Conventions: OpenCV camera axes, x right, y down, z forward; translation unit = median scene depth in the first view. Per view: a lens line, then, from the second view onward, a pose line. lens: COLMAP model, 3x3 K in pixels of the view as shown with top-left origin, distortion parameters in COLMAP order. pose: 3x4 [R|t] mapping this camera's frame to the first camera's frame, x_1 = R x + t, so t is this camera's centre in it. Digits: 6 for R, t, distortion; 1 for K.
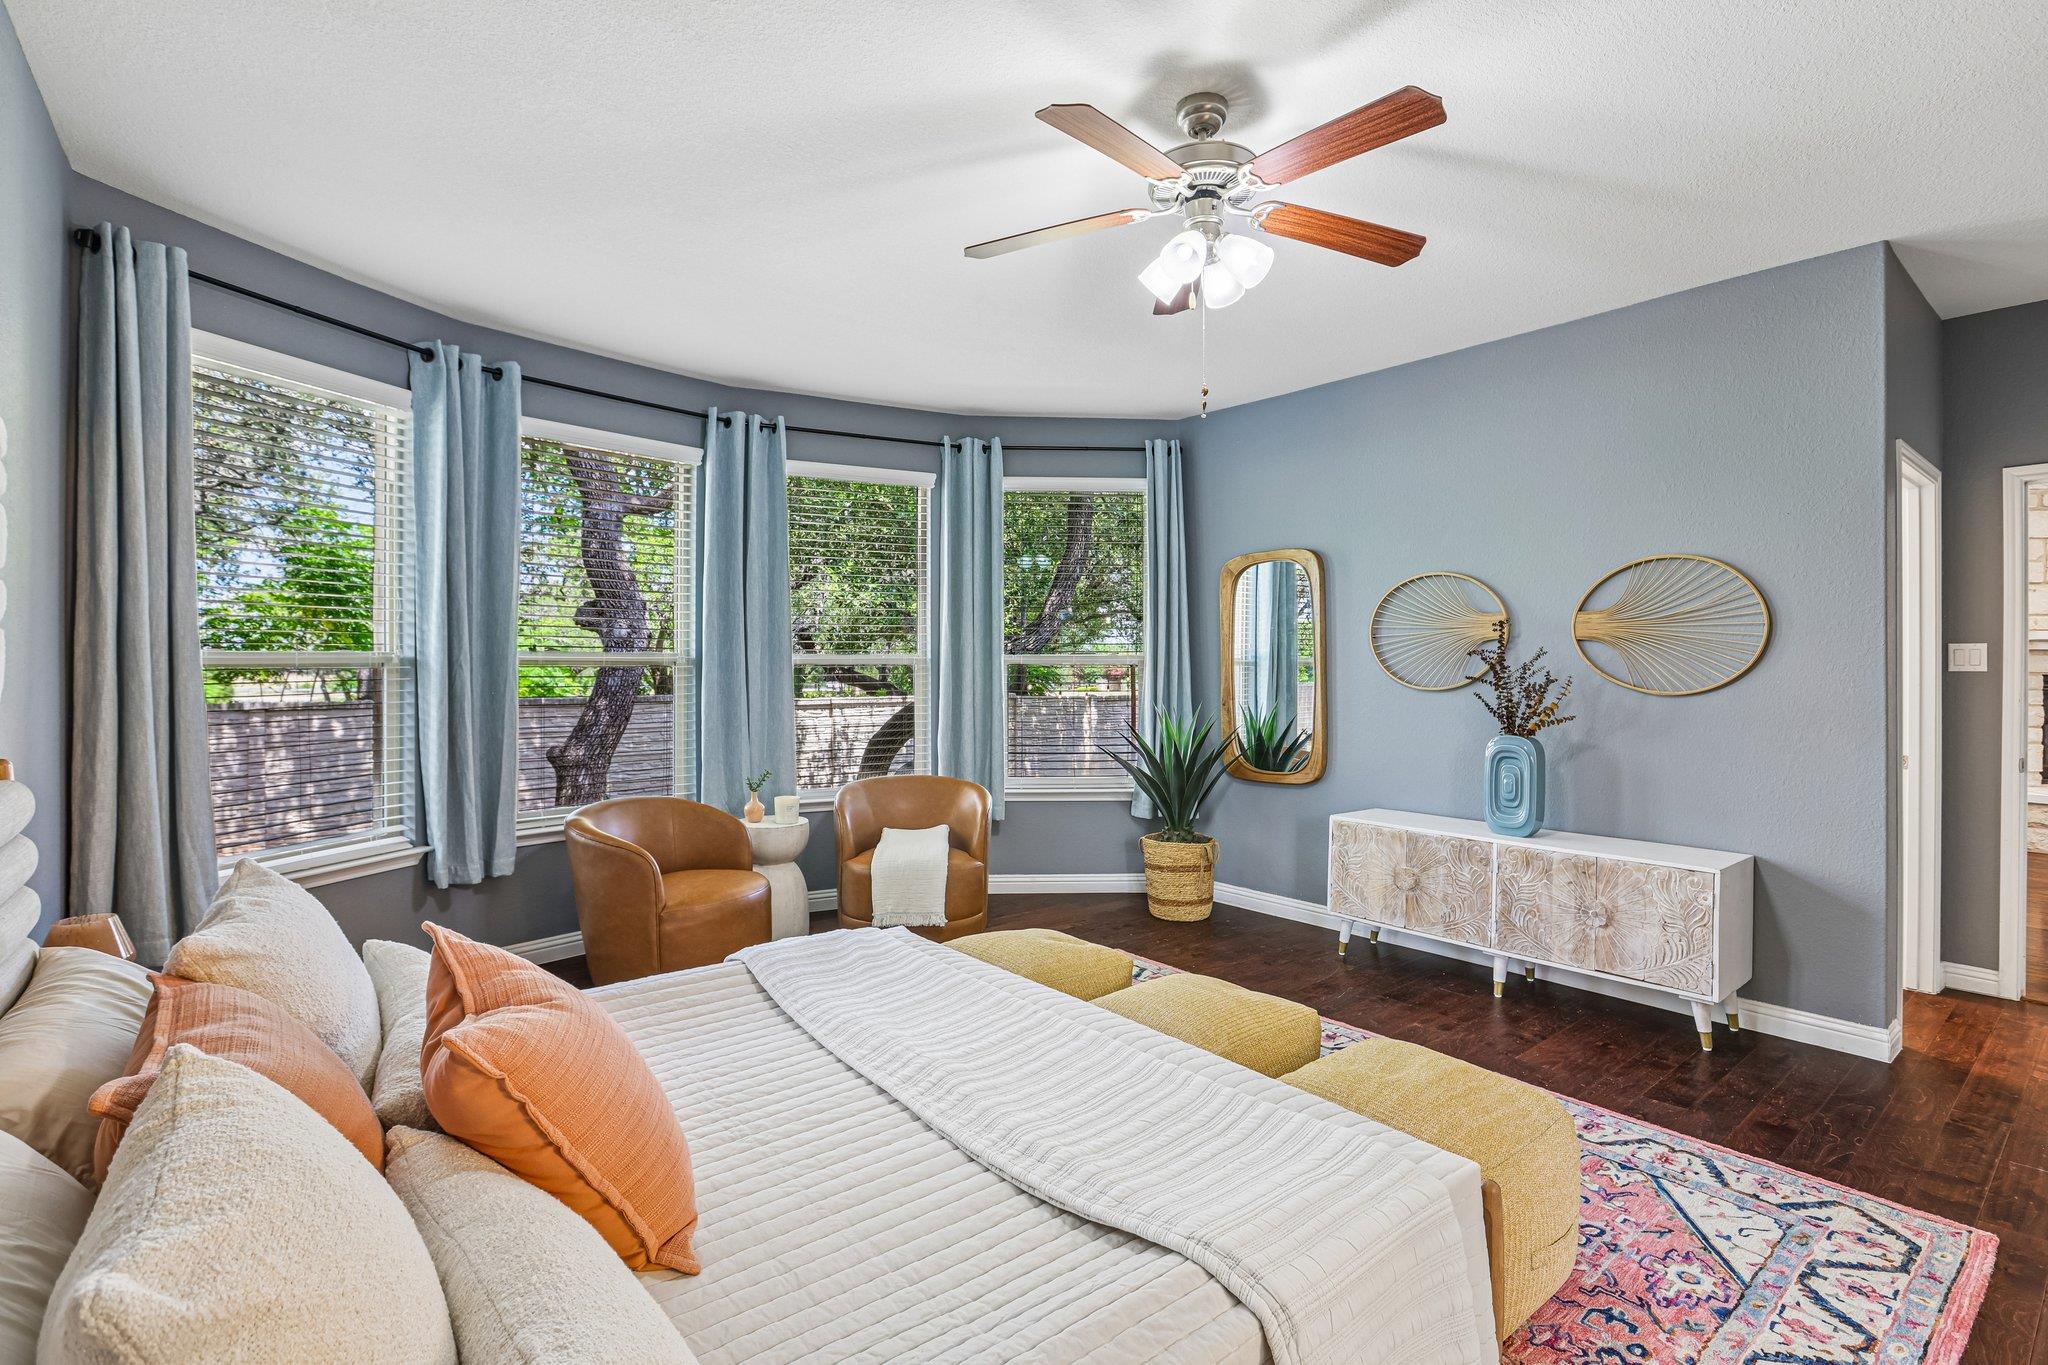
lens RADIAL K [[948.6, 0, 1021.8], [0, 948.6, 673.0], [0, 0, 1]] dist [-0.055342, 0.028582]
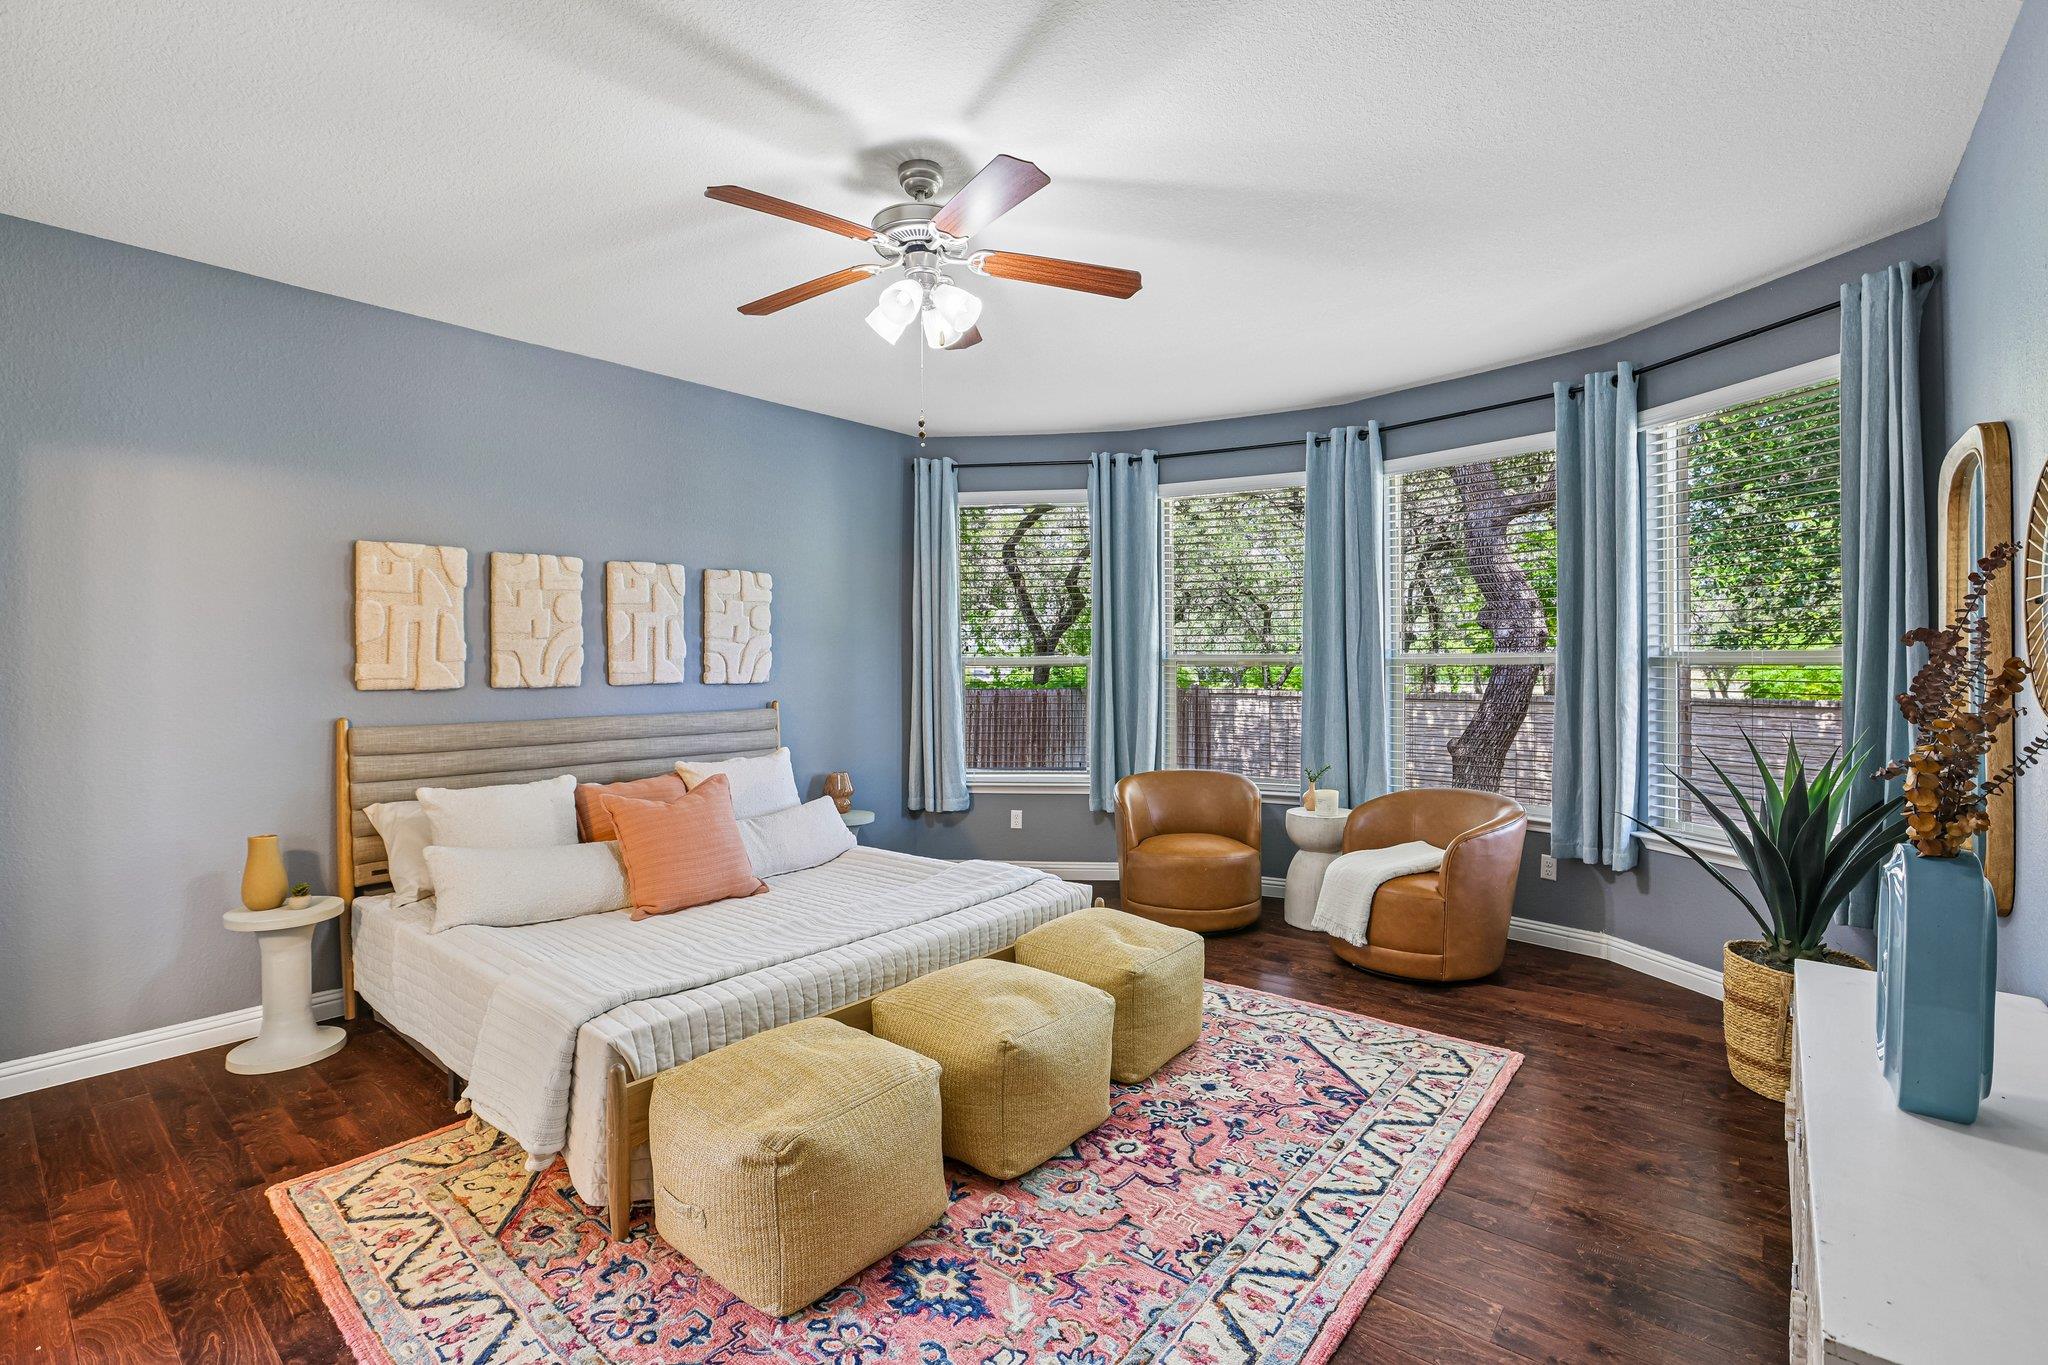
lens RADIAL K [[921.2, 0, 1030.4], [0, 921.2, 664.8], [0, 0, 1]] dist [-0.049538, 0.016886]
pose [[0.221535, 0.001010, -0.975152, 0.943798], [-0.010430, 0.999945, -0.001334, -0.006115], [0.975097, 0.010466, 0.221533, 0.647855]]
